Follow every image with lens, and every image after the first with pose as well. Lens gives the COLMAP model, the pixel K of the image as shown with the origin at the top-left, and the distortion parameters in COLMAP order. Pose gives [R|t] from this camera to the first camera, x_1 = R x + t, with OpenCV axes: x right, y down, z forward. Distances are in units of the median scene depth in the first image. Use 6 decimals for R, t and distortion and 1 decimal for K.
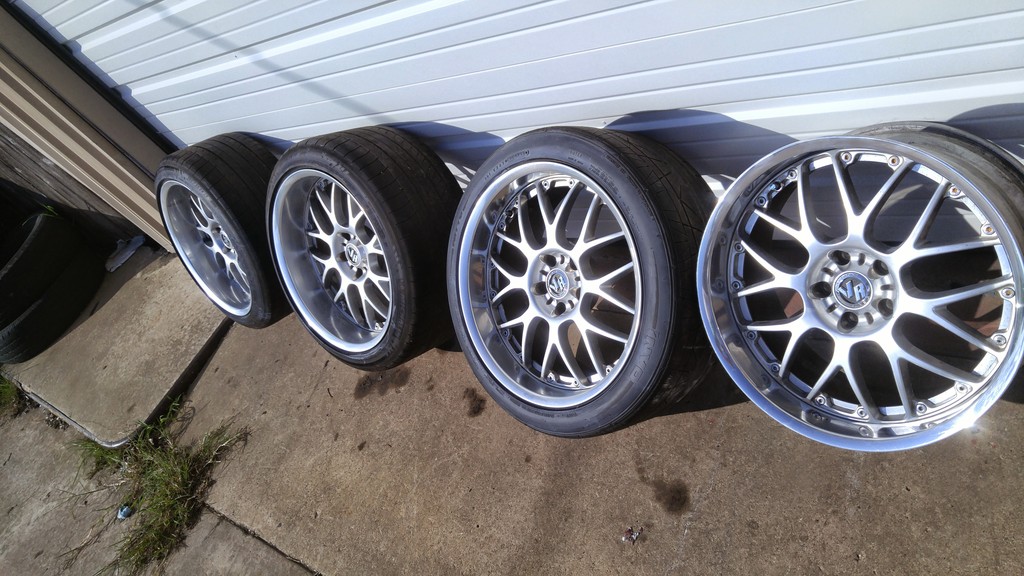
lens RADIAL K [[784.9, 0, 512.0], [0, 784.9, 288.0], [0, 0, 1]] dist [0.009711, 0.002207]
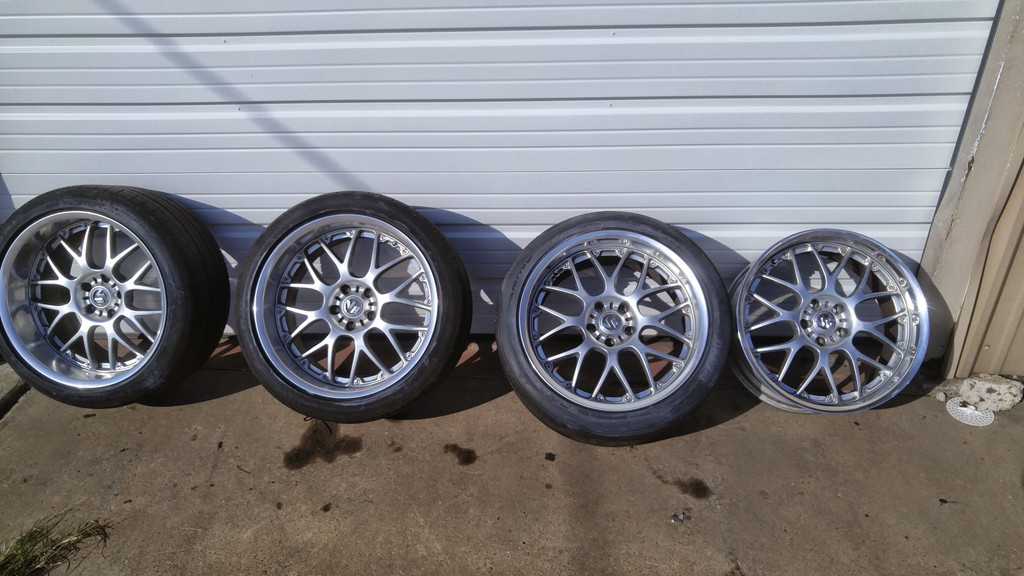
lens RADIAL K [[783.8, 0, 512.0], [0, 783.8, 288.0], [0, 0, 1]] dist [-0.006419, 0.002817]
pose [[0.765669, 0.220287, 0.604338, -0.797091], [0.027495, 0.927462, -0.372904, 0.387361], [-0.642647, 0.302137, 0.704073, 0.155352]]
